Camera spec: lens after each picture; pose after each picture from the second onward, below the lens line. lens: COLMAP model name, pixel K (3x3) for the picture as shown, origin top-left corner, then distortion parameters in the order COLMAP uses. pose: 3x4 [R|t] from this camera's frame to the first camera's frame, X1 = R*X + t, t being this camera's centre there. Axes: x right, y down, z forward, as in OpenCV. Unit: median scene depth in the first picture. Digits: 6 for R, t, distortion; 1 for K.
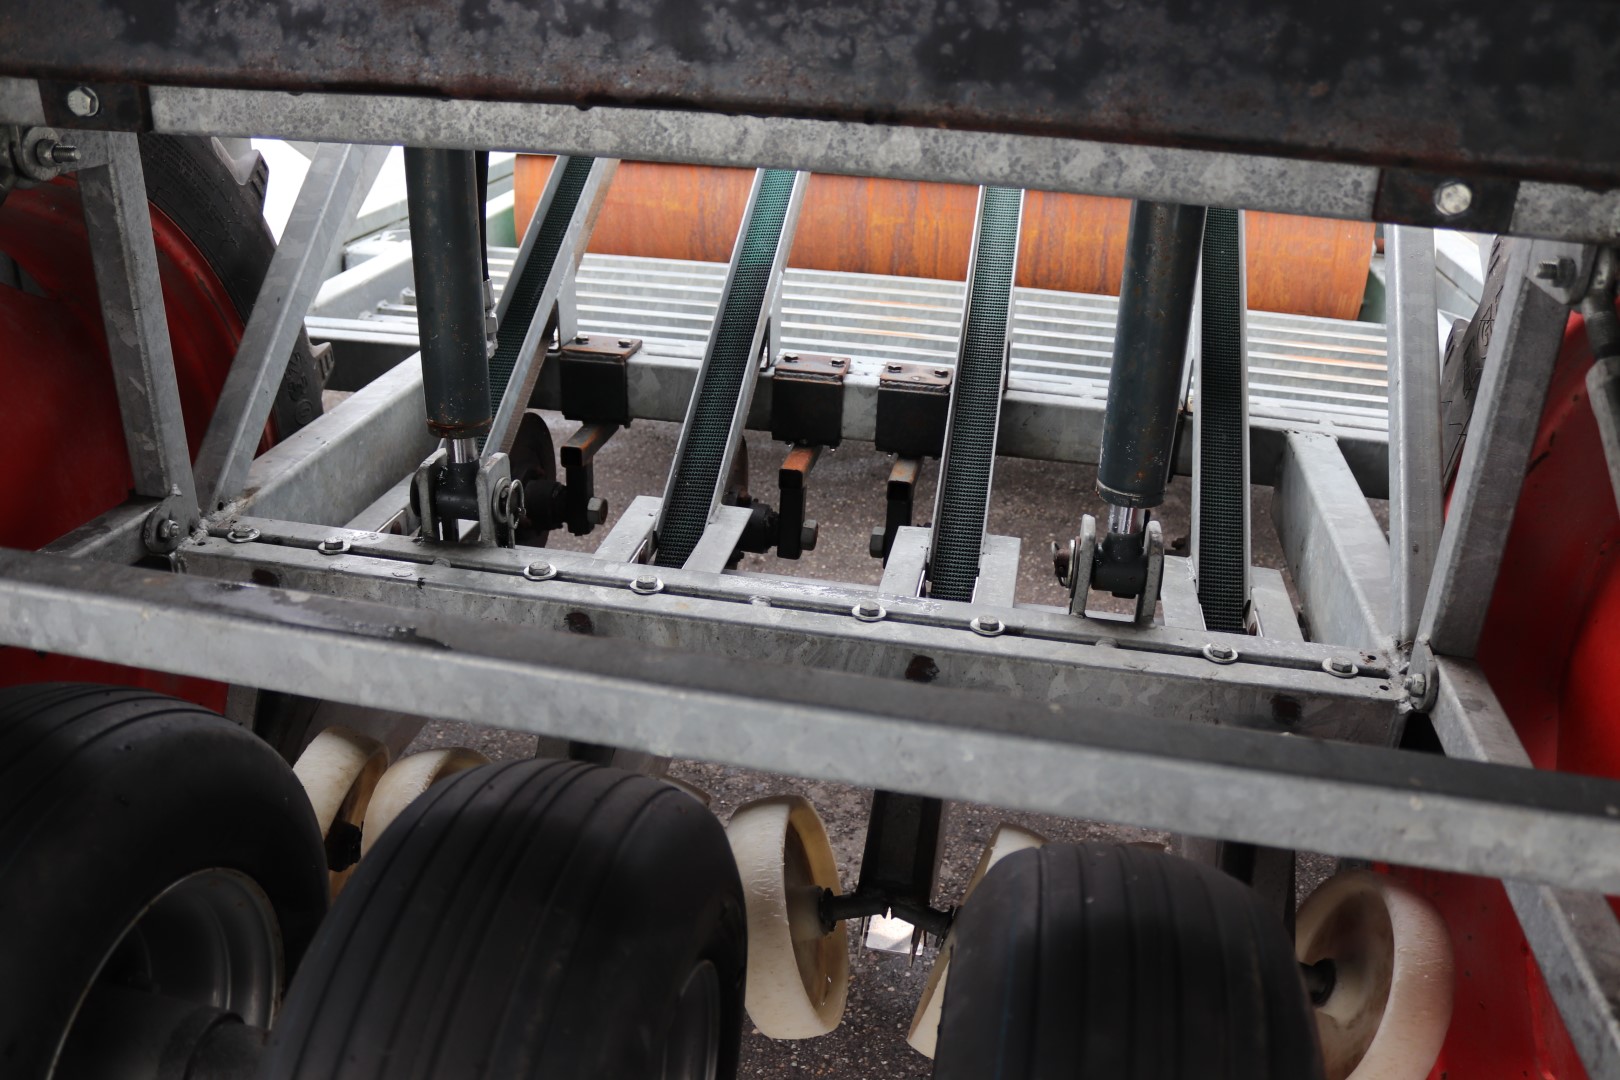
lens RADIAL K [[1309.7, 0, 810.0], [0, 1309.7, 540.0], [0, 0, 1]] dist [-0.088245, 0.005281]
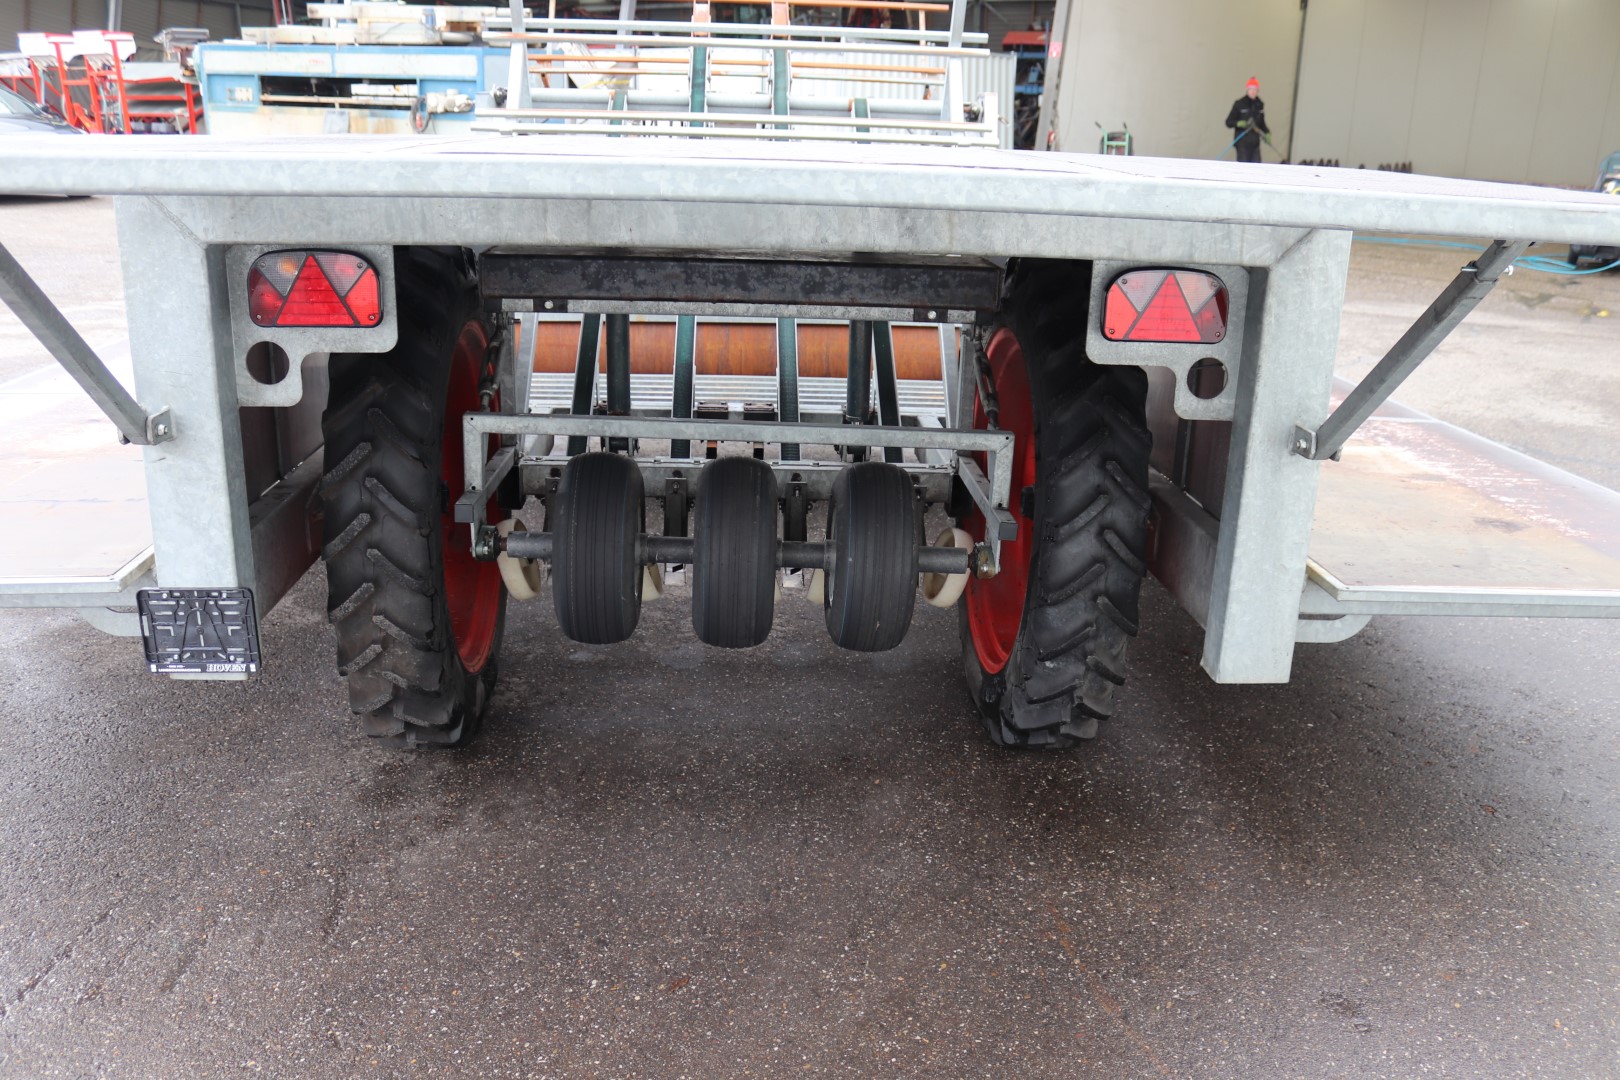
lens RADIAL K [[1309.7, 0, 810.0], [0, 1309.7, 540.0], [0, 0, 1]] dist [-0.088245, 0.005281]
pose [[0.970893, -0.081441, 0.225241, -0.858601], [0.106859, 0.988920, -0.103045, 0.823197], [-0.214353, 0.124114, 0.968839, -2.839099]]
